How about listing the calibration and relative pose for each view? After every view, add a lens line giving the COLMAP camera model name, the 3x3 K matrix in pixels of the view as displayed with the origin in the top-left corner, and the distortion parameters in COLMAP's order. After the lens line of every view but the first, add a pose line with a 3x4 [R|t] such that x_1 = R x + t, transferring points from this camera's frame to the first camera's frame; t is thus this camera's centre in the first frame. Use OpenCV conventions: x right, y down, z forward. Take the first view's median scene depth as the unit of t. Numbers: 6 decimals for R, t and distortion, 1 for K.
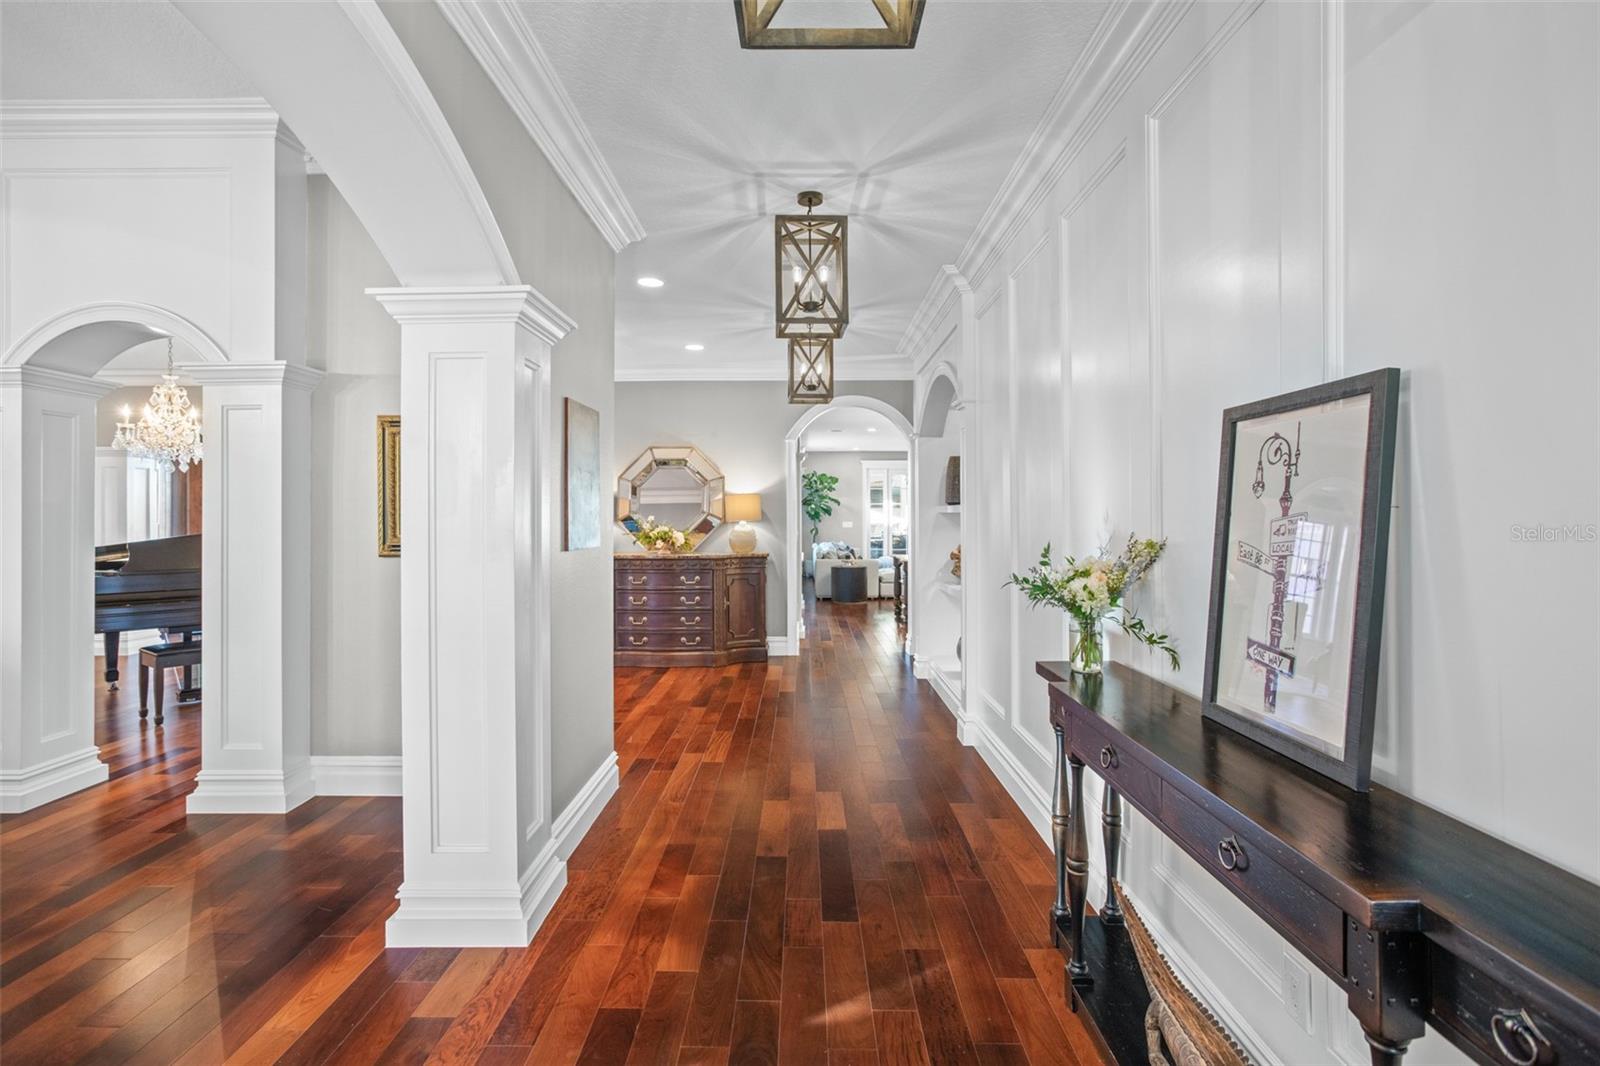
lens RADIAL K [[775.6, 0, 797.4], [0, 775.6, 519.1], [0, 0, 1]] dist [-0.034266, 0.017252]
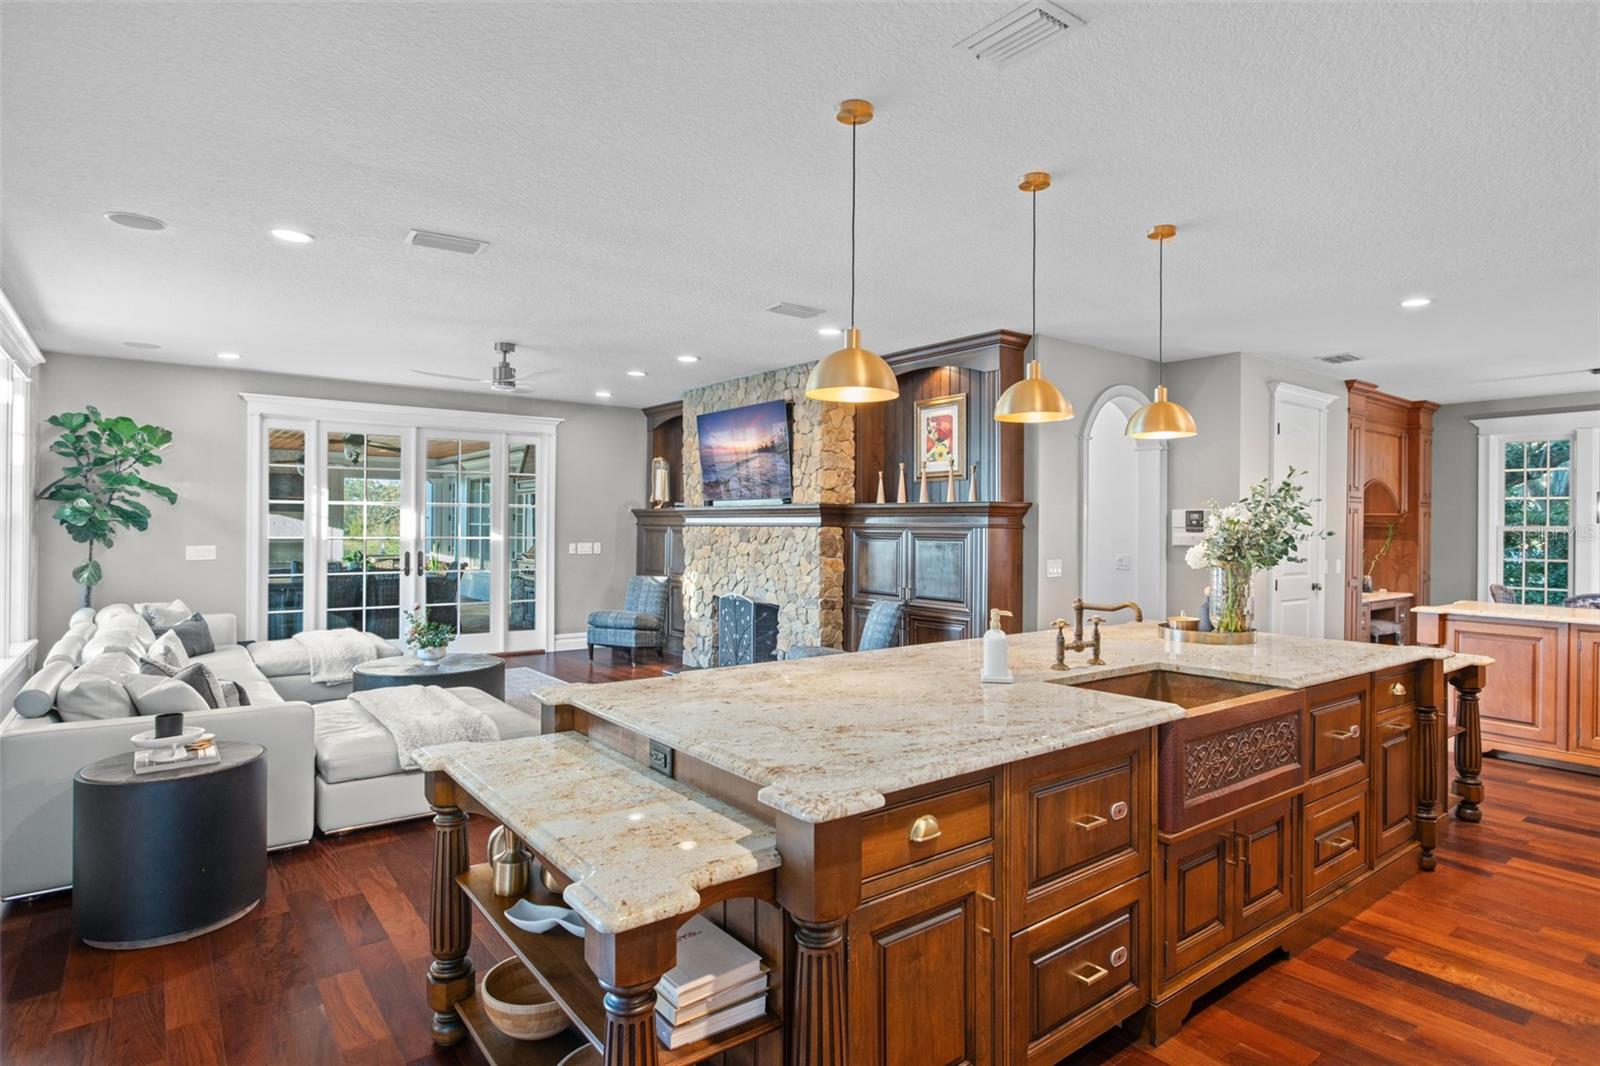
lens RADIAL K [[858.6, 0, 794.1], [0, 858.6, 516.7], [0, 0, 1]] dist [-0.023746, 0.020364]
pose [[0.790635, 0.015635, 0.612088, 0.046823], [-0.010664, 0.999874, -0.011765, -0.011528], [-0.612195, 0.002775, 0.790702, 0.587599]]
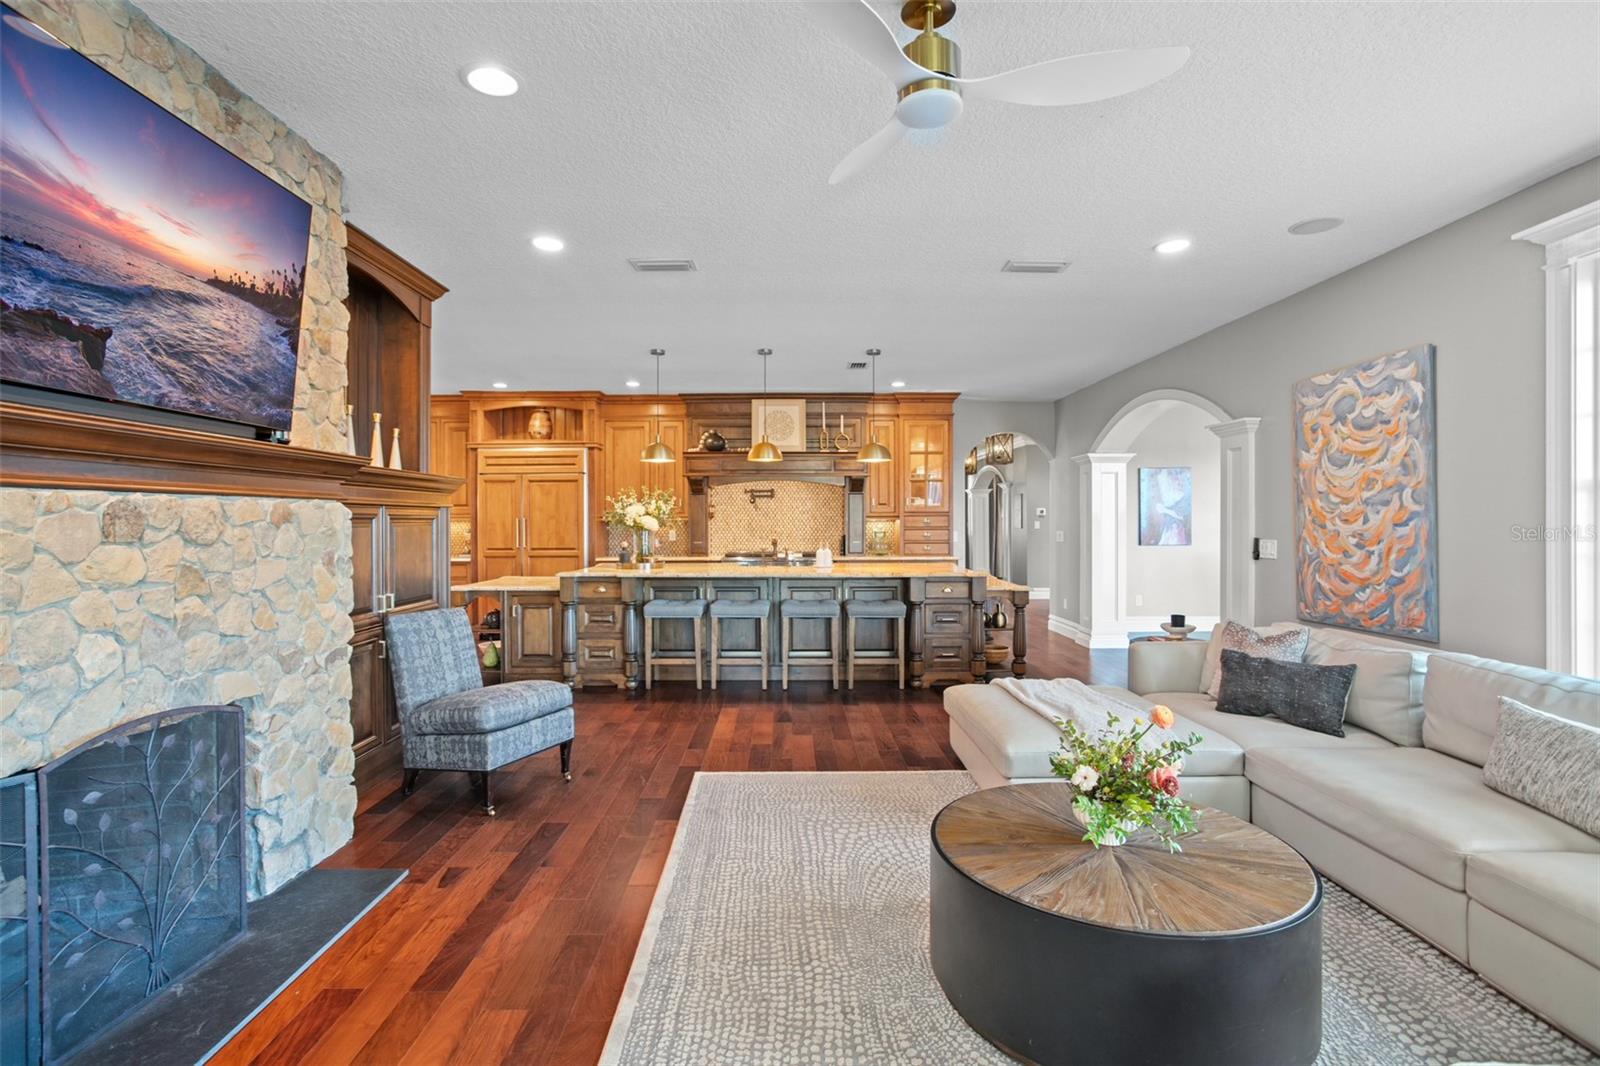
lens RADIAL K [[775.6, 0, 797.4], [0, 775.6, 519.1], [0, 0, 1]] dist [-0.034266, 0.017252]
pose [[-0.999927, 0.002165, -0.011900, 0.232532], [0.002153, 0.999997, 0.001034, -0.006088], [0.011902, 0.001008, -0.999929, 1.202088]]
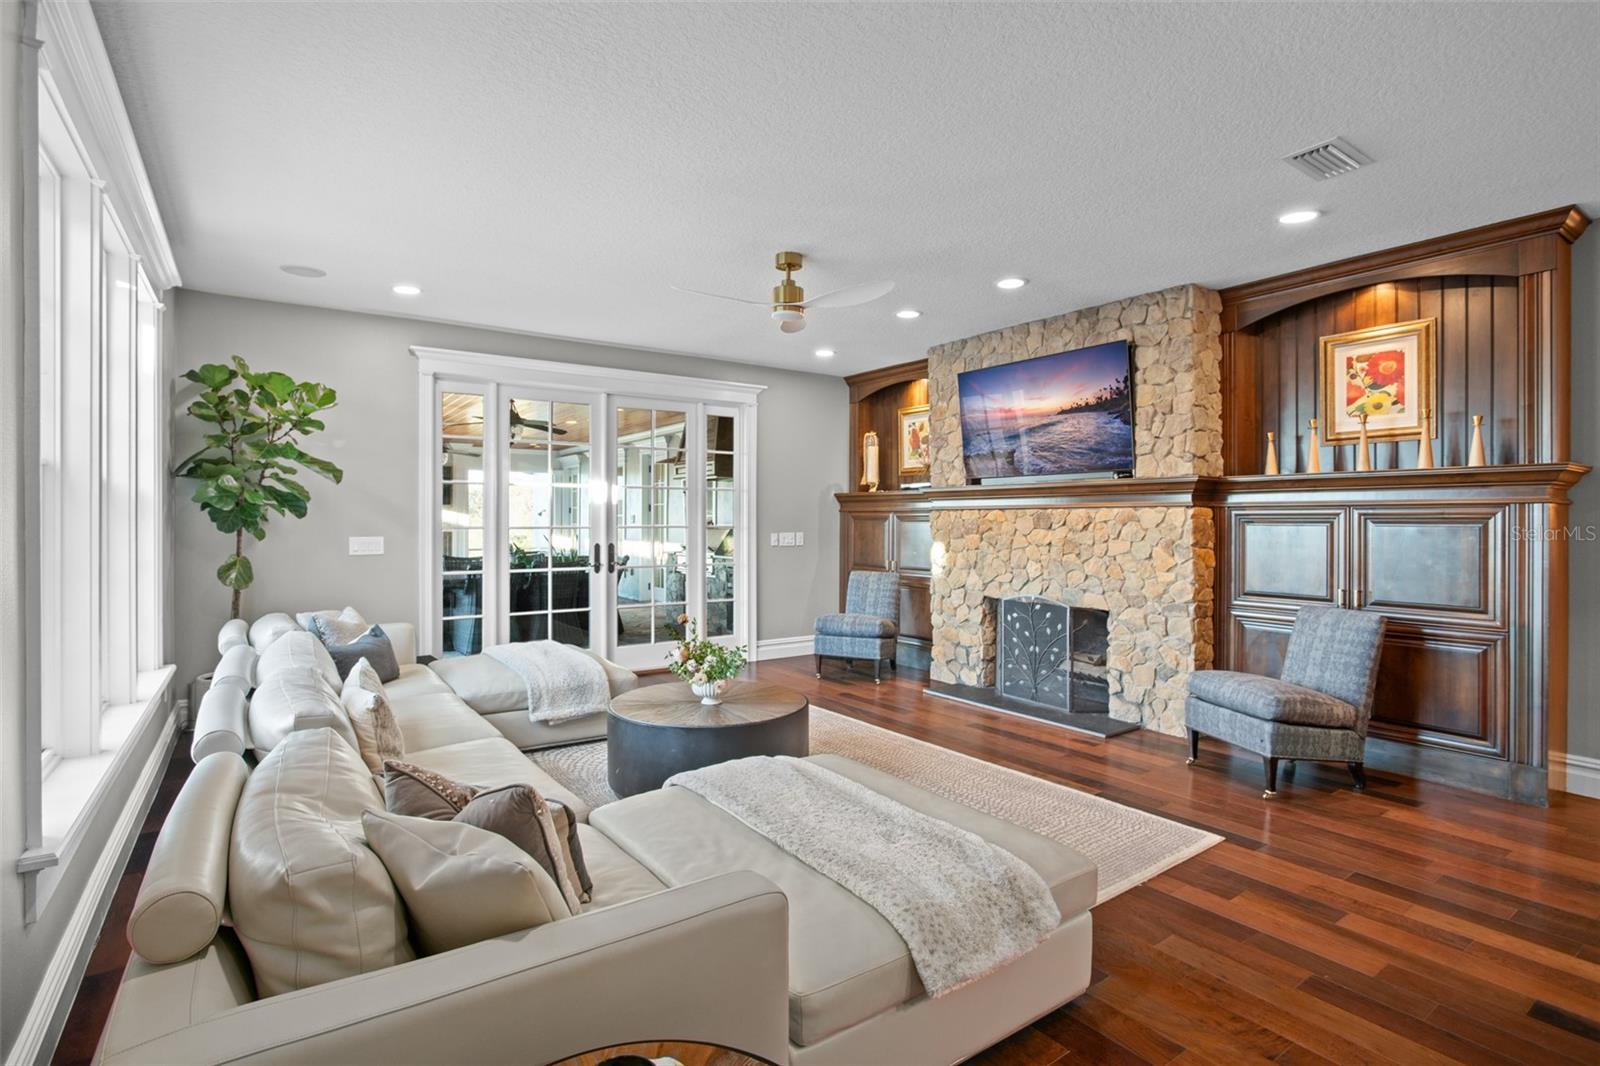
lens RADIAL K [[775.6, 0, 797.4], [0, 775.6, 519.1], [0, 0, 1]] dist [-0.034266, 0.017252]
pose [[0.812800, 0.005152, 0.582520, 0.031207], [-0.004997, 0.999986, -0.001871, -0.004953], [-0.582521, -0.001390, 0.812814, 0.801099]]
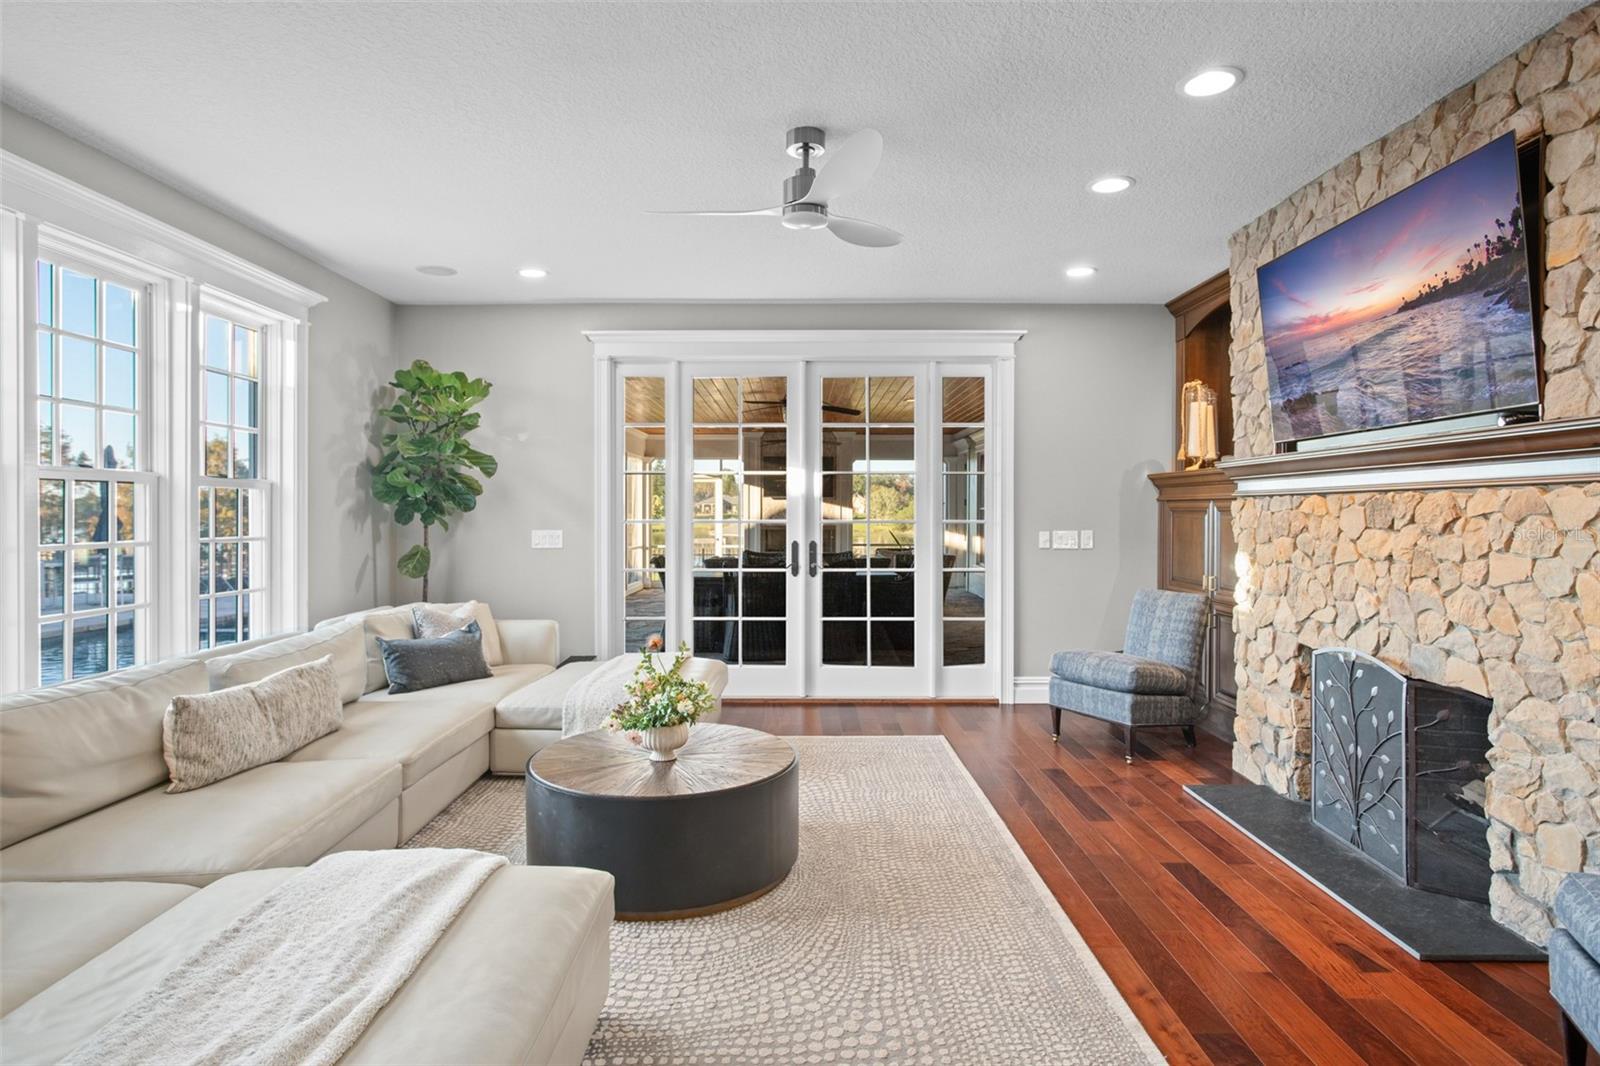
lens RADIAL K [[858.6, 0, 794.1], [0, 858.6, 516.7], [0, 0, 1]] dist [-0.023746, 0.020364]
pose [[0.999979, 0.004277, 0.004897, 0.201673], [-0.004306, 0.999974, 0.005852, -0.005458], [-0.004872, -0.005873, 0.999971, 0.815574]]
